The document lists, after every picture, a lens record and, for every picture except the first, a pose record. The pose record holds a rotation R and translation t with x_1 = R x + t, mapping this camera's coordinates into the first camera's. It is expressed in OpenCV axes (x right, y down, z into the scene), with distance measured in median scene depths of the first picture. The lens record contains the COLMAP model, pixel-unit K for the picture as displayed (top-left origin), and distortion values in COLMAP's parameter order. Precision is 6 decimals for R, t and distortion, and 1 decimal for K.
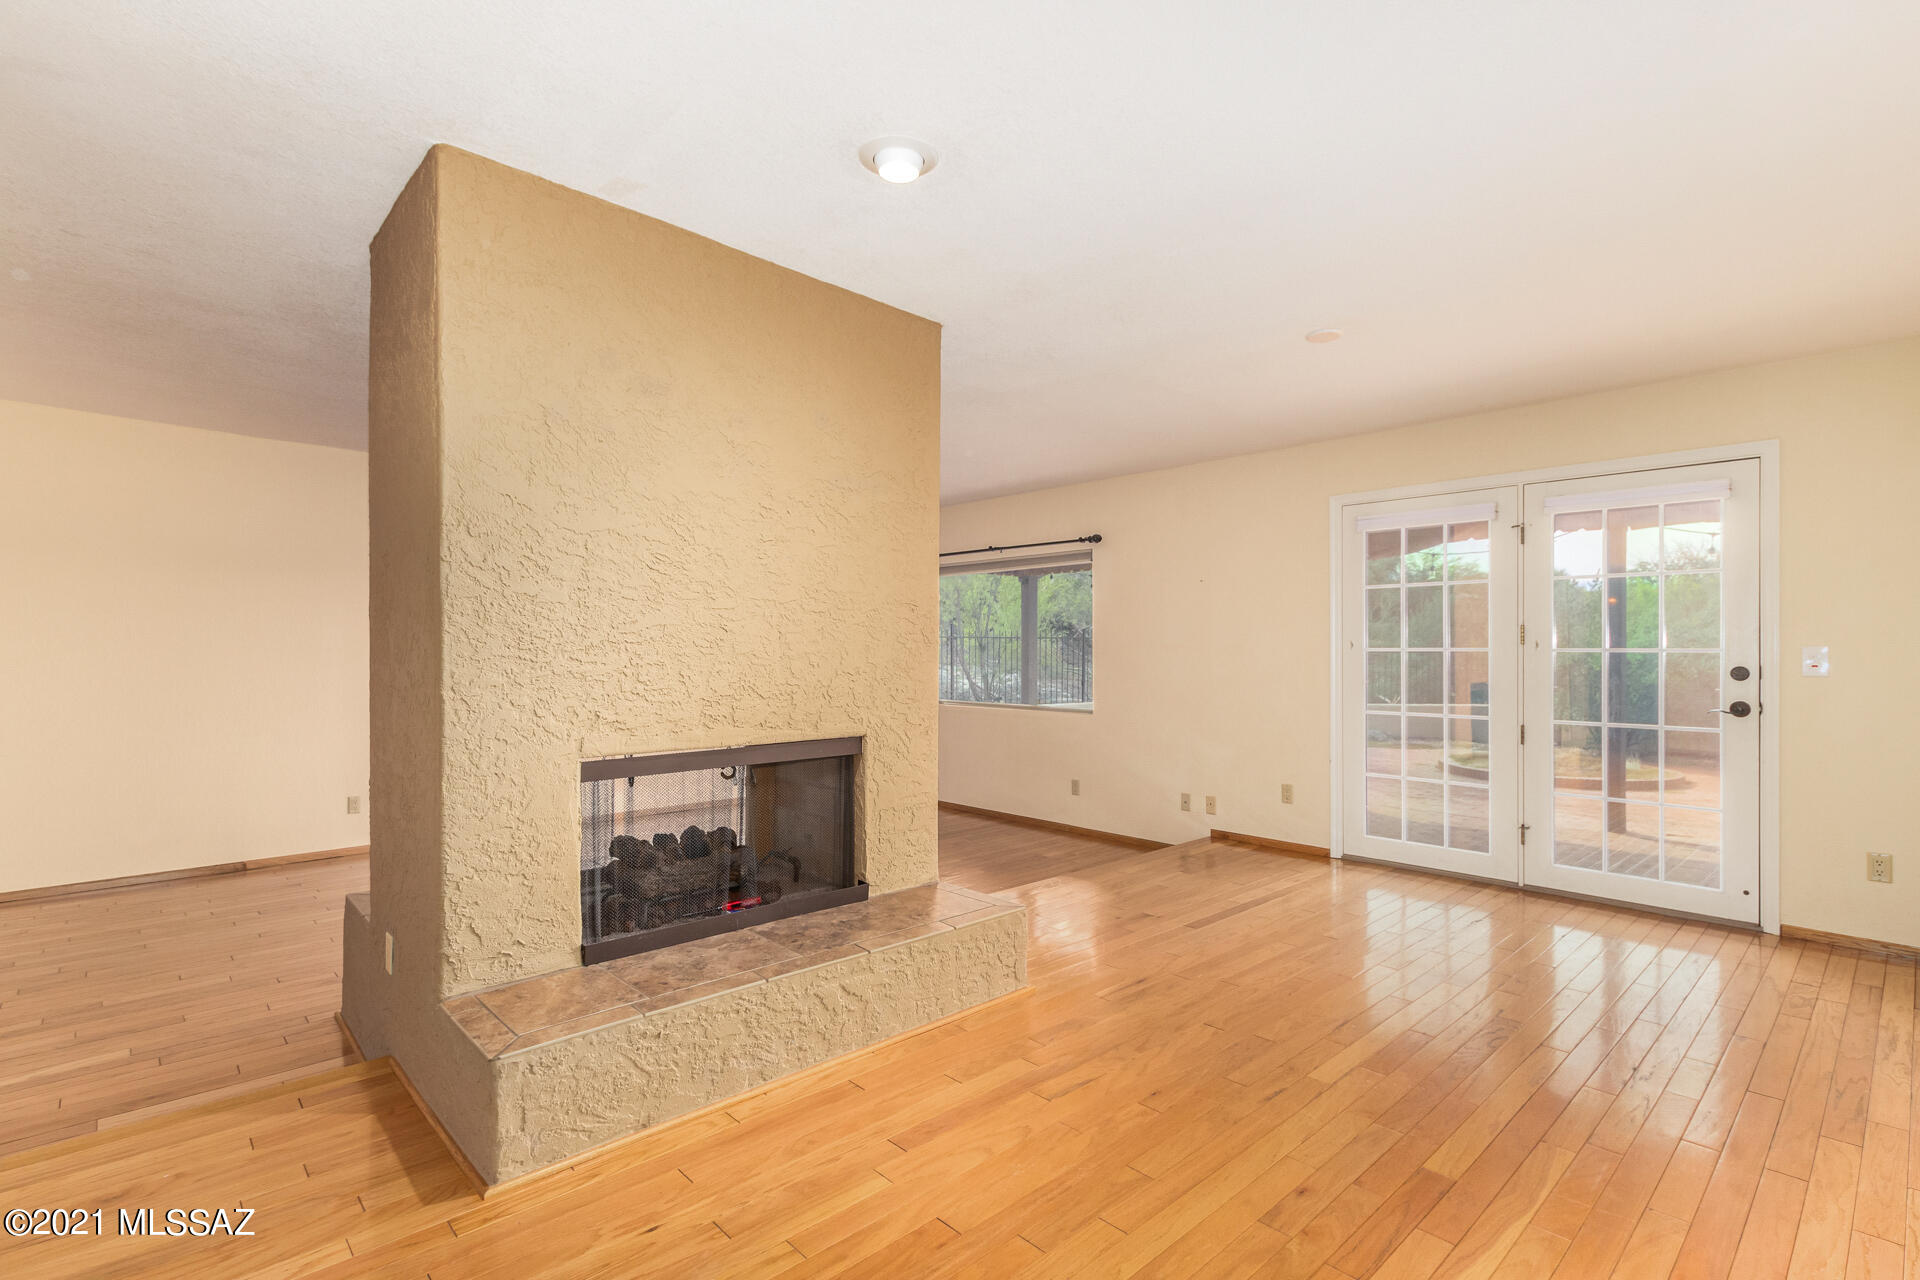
lens RADIAL K [[912.3, 0, 956.2], [0, 912.3, 646.4], [0, 0, 1]] dist [0.002255, -0.001640]
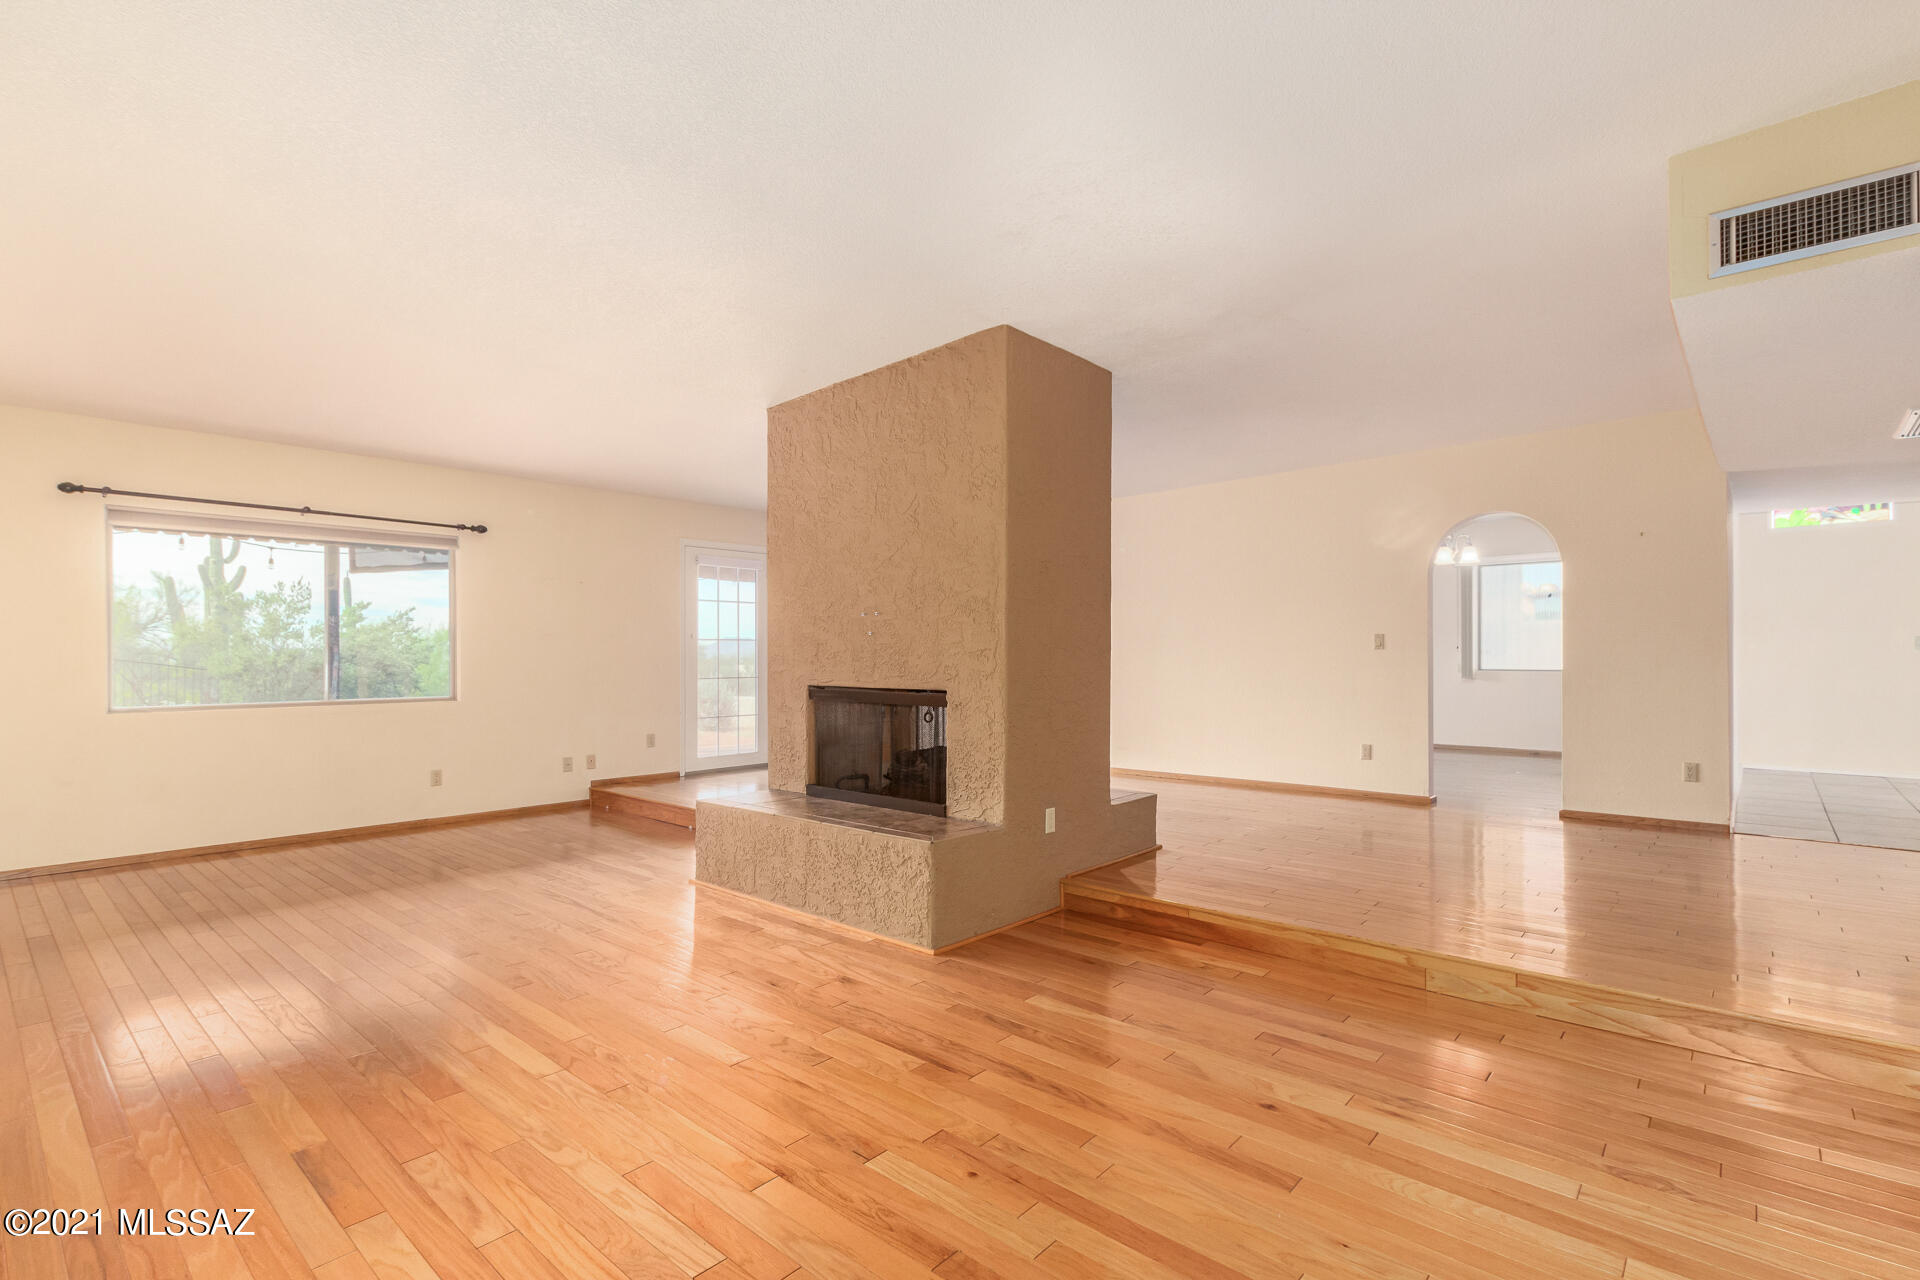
lens RADIAL K [[893.4, 0, 976.5], [0, 893.4, 652.8], [0, 0, 1]] dist [-0.001696, -0.000242]
pose [[-0.118127, 0.002084, 0.992996, -1.689585], [0.002118, 0.999996, -0.001847, 0.045673], [-0.992996, 0.001885, -0.118131, 1.039499]]
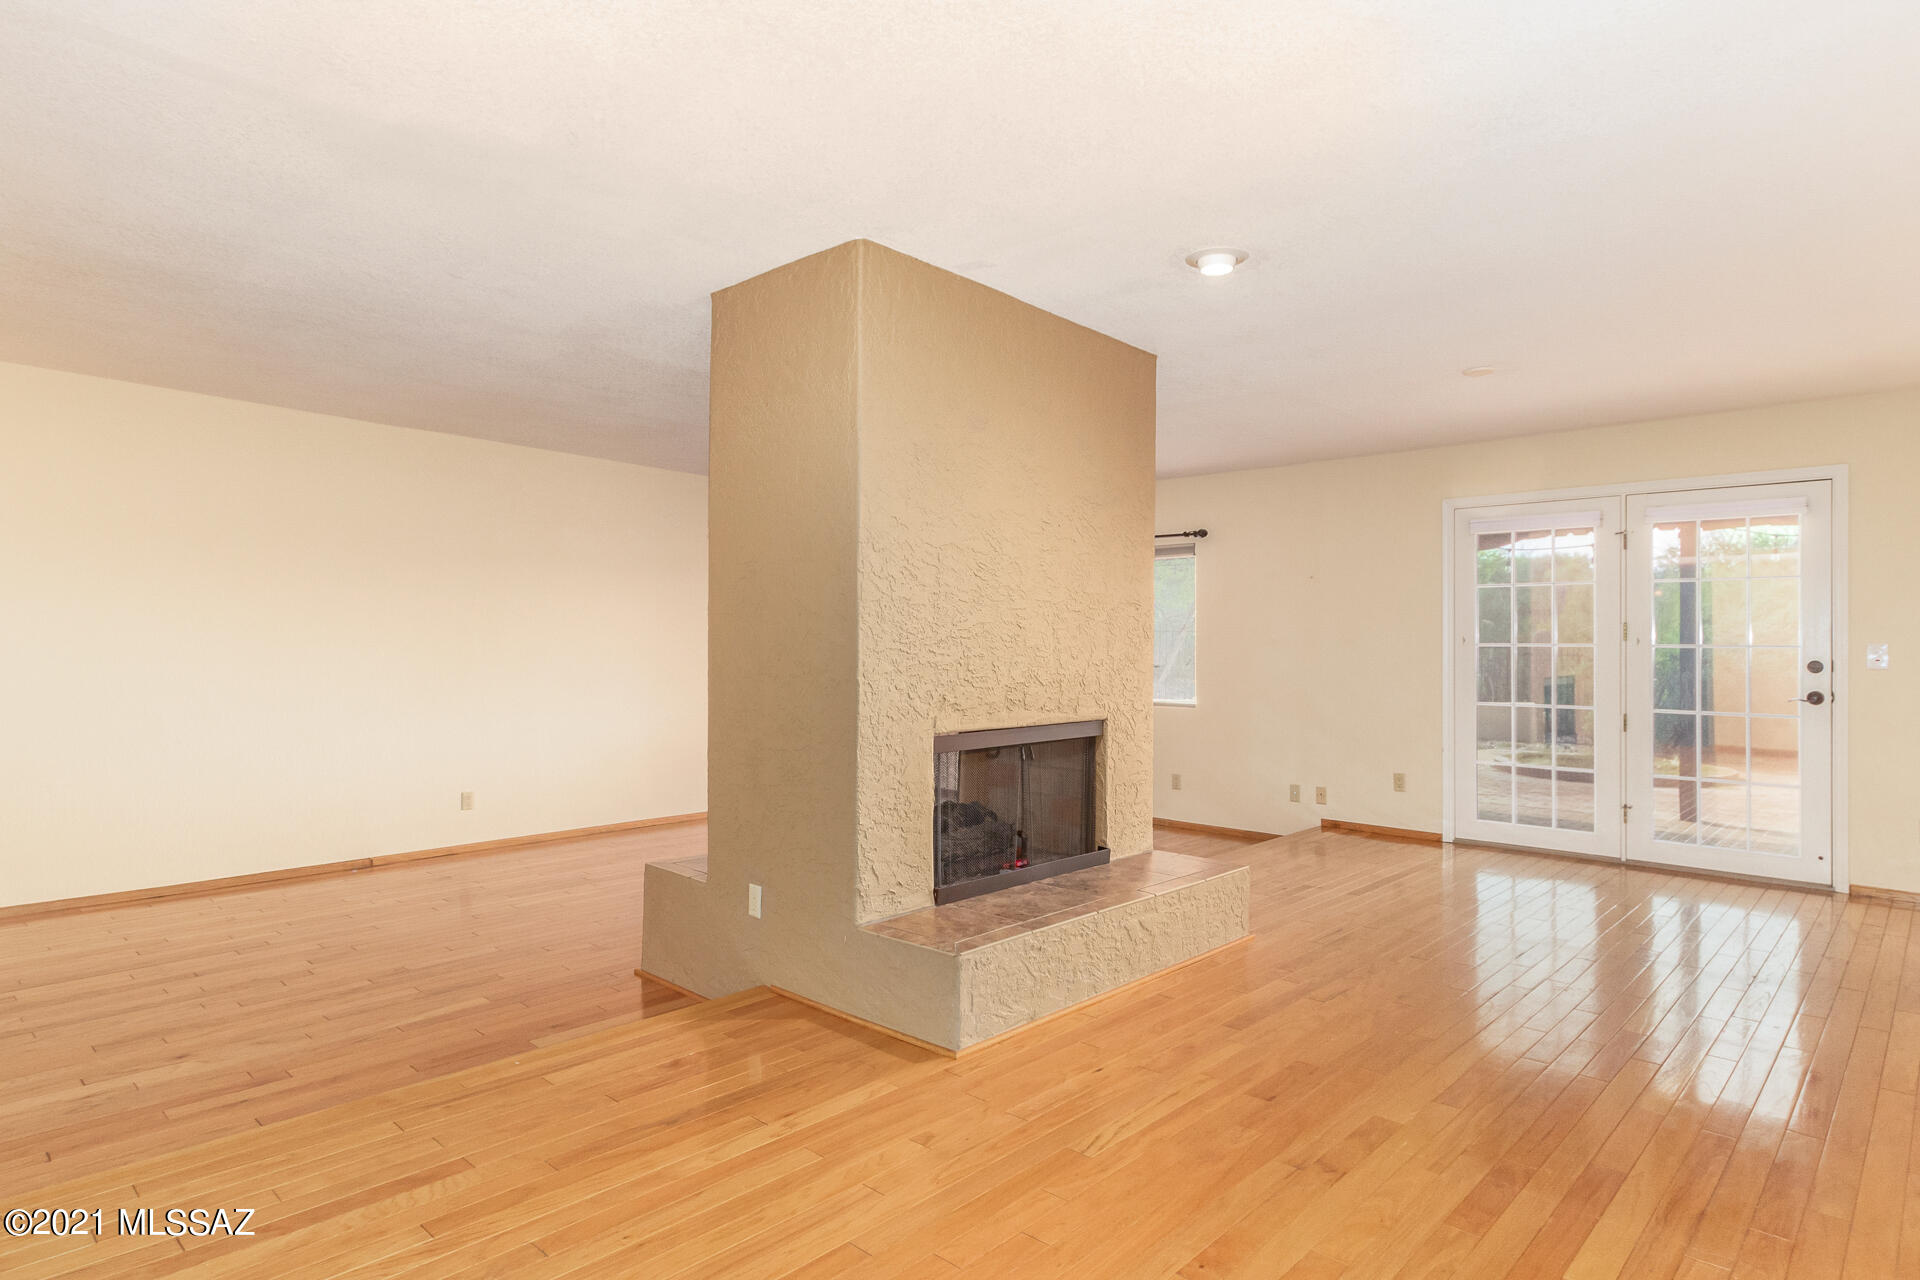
lens RADIAL K [[1105.4, 0, 956.4], [0, 1105.4, 631.8], [0, 0, 1]] dist [-0.005313, 0.003385]
pose [[0.997155, 0.004035, 0.075274, -0.384185], [-0.003599, 0.999976, -0.005921, -0.002675], [-0.075296, 0.005634, 0.997145, -0.358998]]
